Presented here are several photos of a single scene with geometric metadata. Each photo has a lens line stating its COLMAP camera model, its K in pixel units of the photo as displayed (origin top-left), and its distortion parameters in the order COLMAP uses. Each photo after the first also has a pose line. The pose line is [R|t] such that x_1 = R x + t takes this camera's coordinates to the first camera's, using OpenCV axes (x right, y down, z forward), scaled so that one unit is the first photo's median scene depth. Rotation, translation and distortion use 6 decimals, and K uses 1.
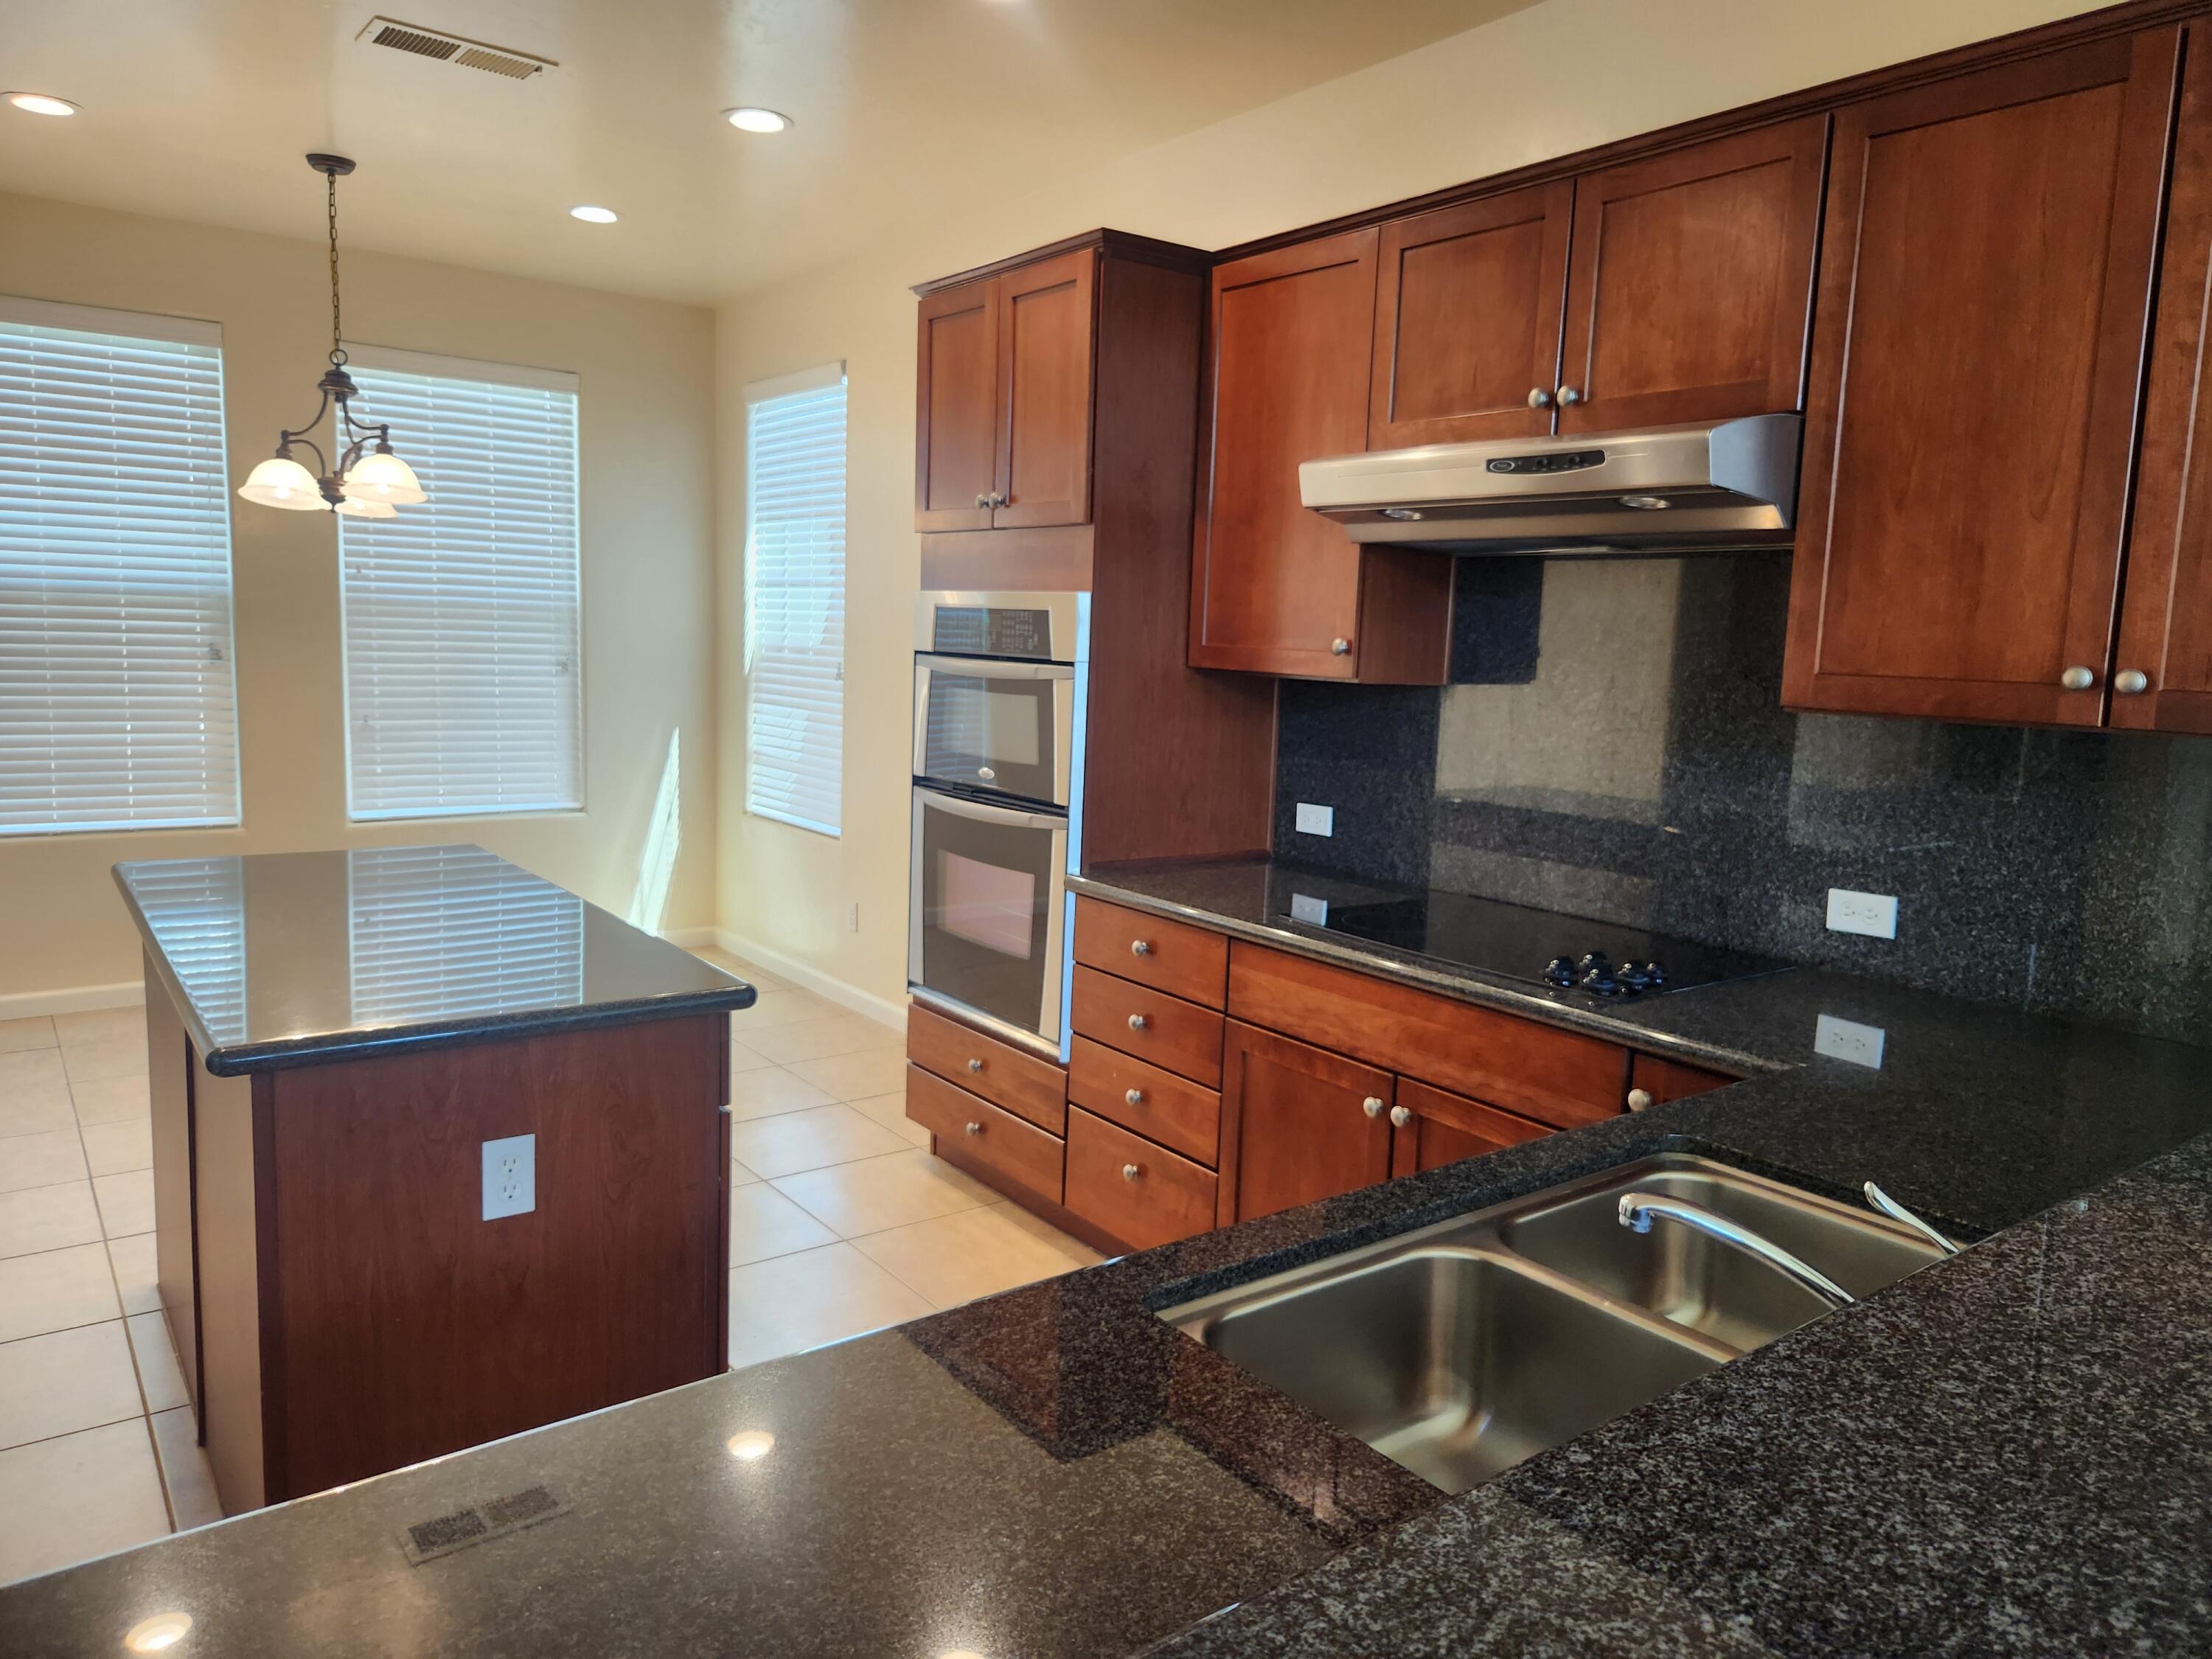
lens RADIAL K [[1488.9, 0, 1082.3], [0, 1488.9, 810.7], [0, 0, 1]] dist [0.060023, -0.023099]
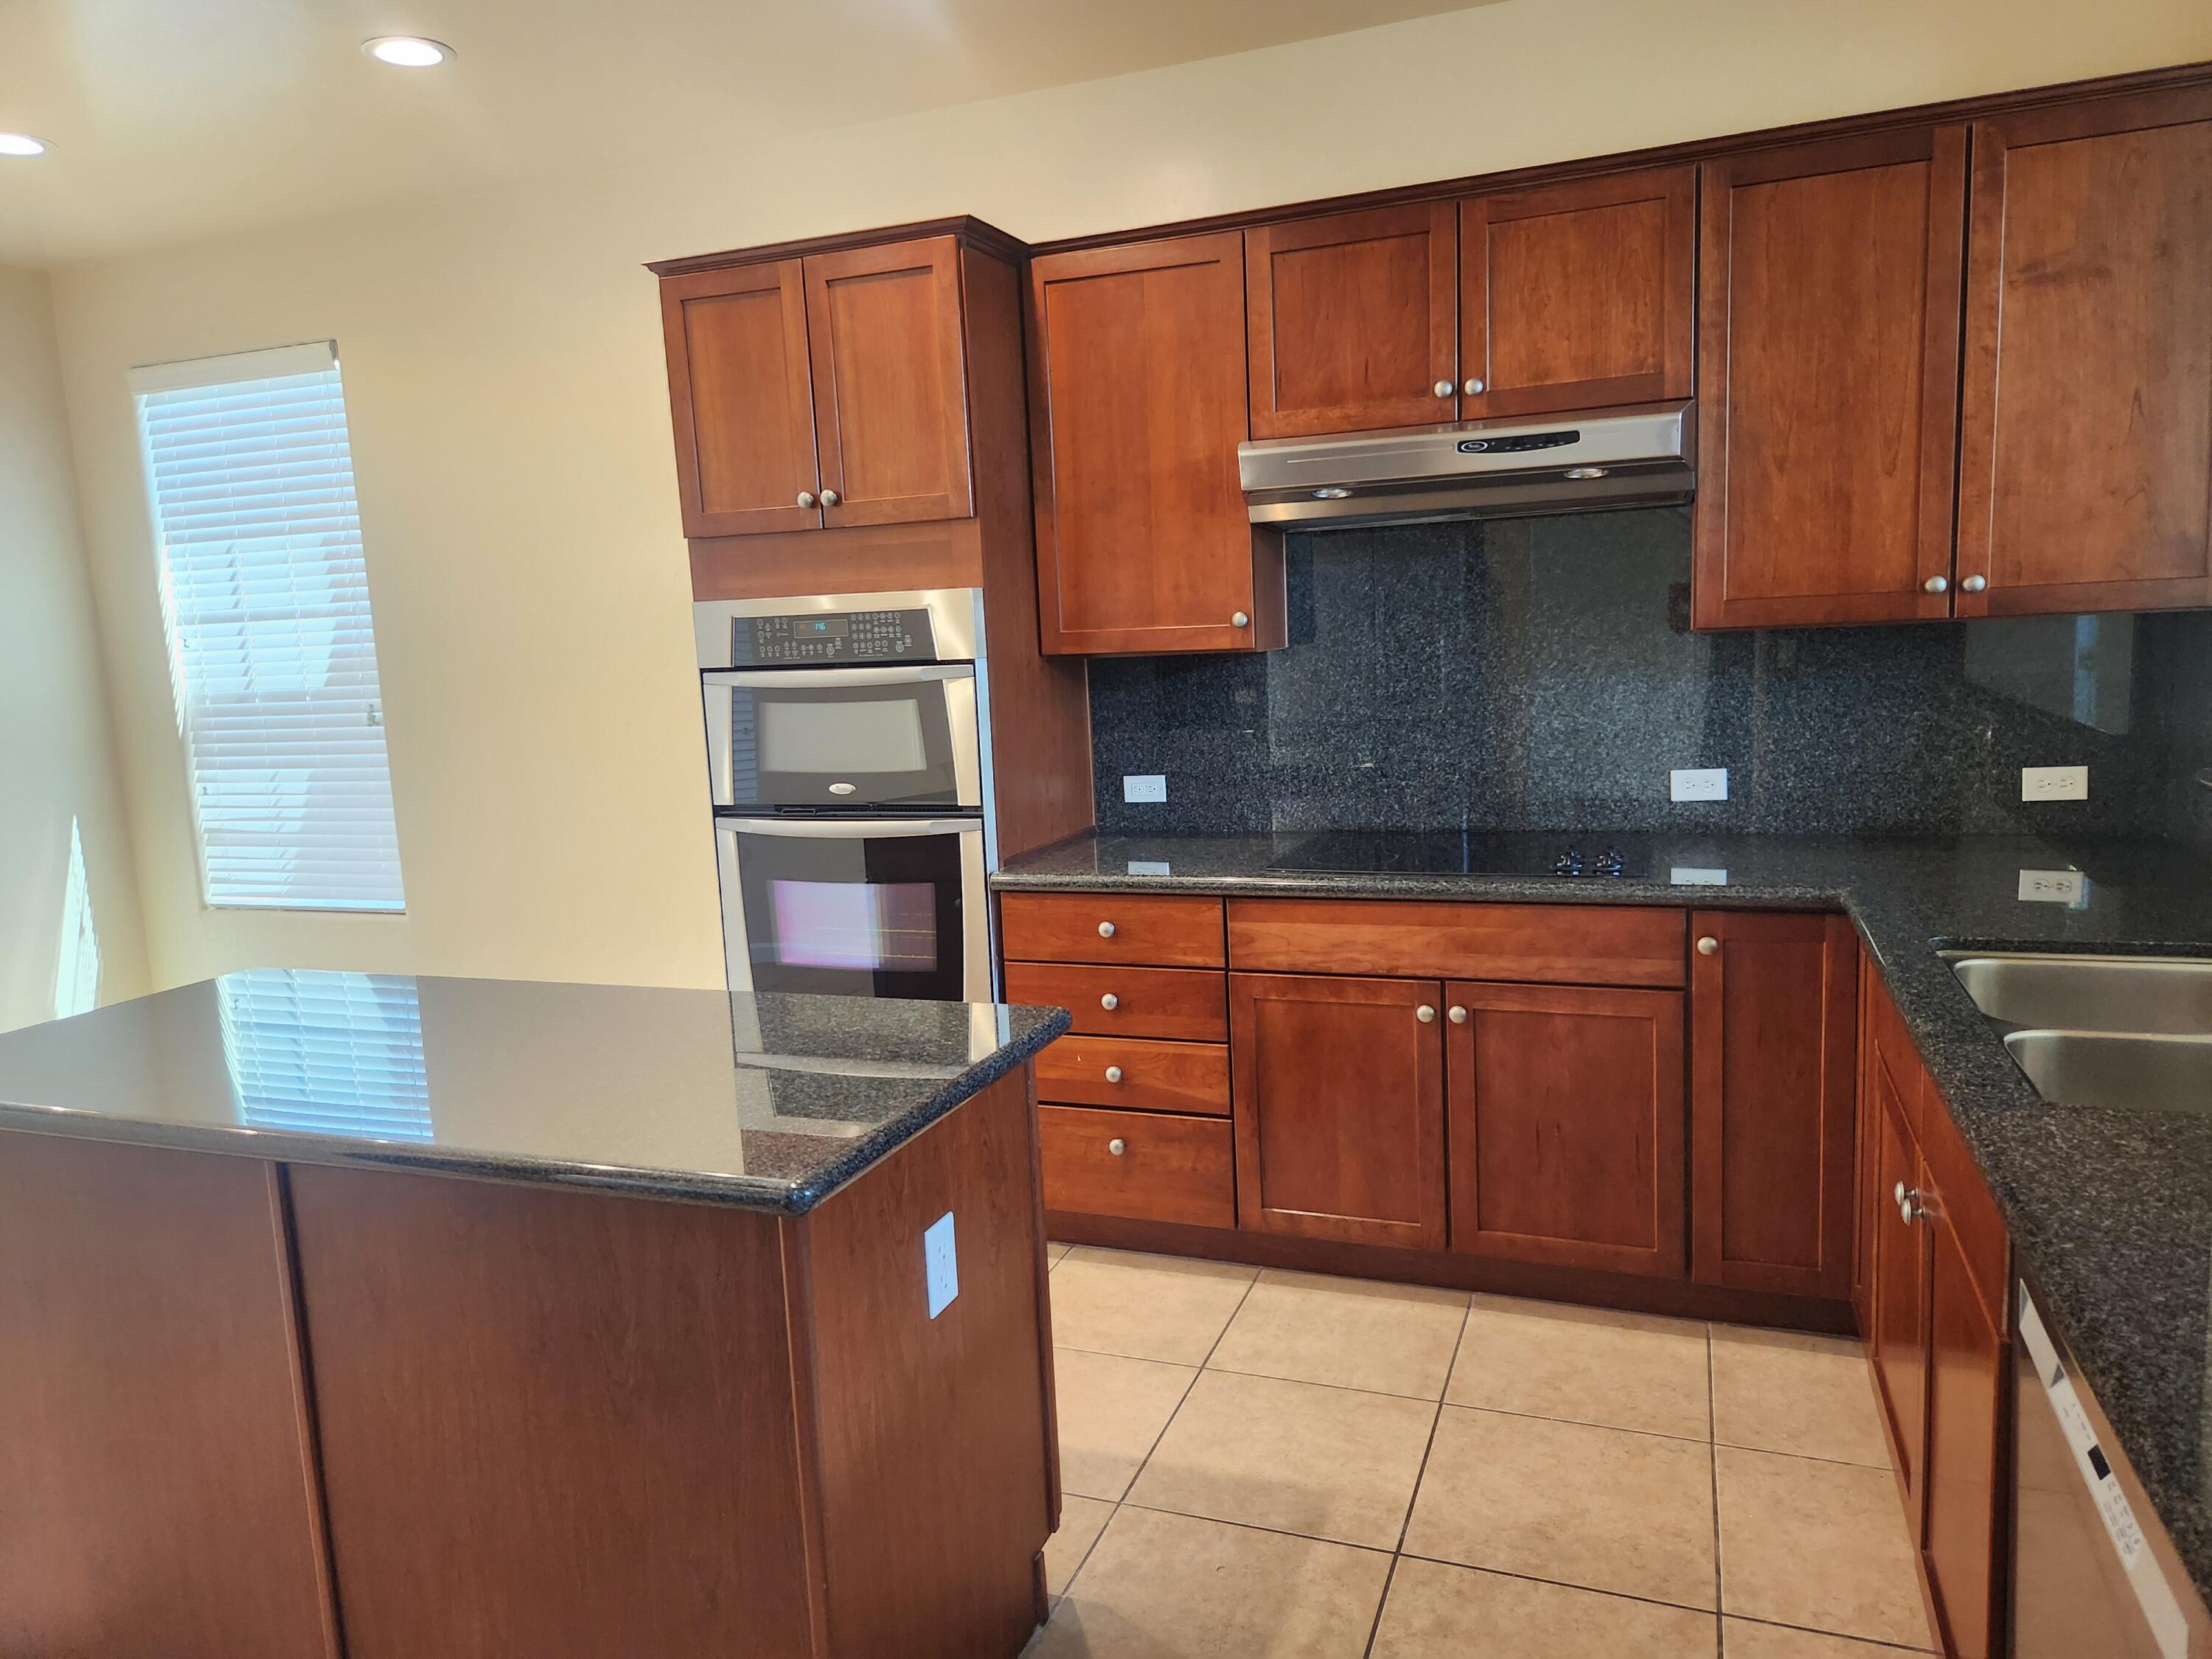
lens RADIAL K [[1488.9, 0, 1096.1], [0, 1488.9, 835.3], [0, 0, 1]] dist [0.060023, -0.023099]
pose [[0.847107, -0.152903, 0.508950, -0.529681], [0.143785, 0.987938, 0.057487, -0.034629], [-0.511601, 0.024481, 0.858874, 0.133888]]
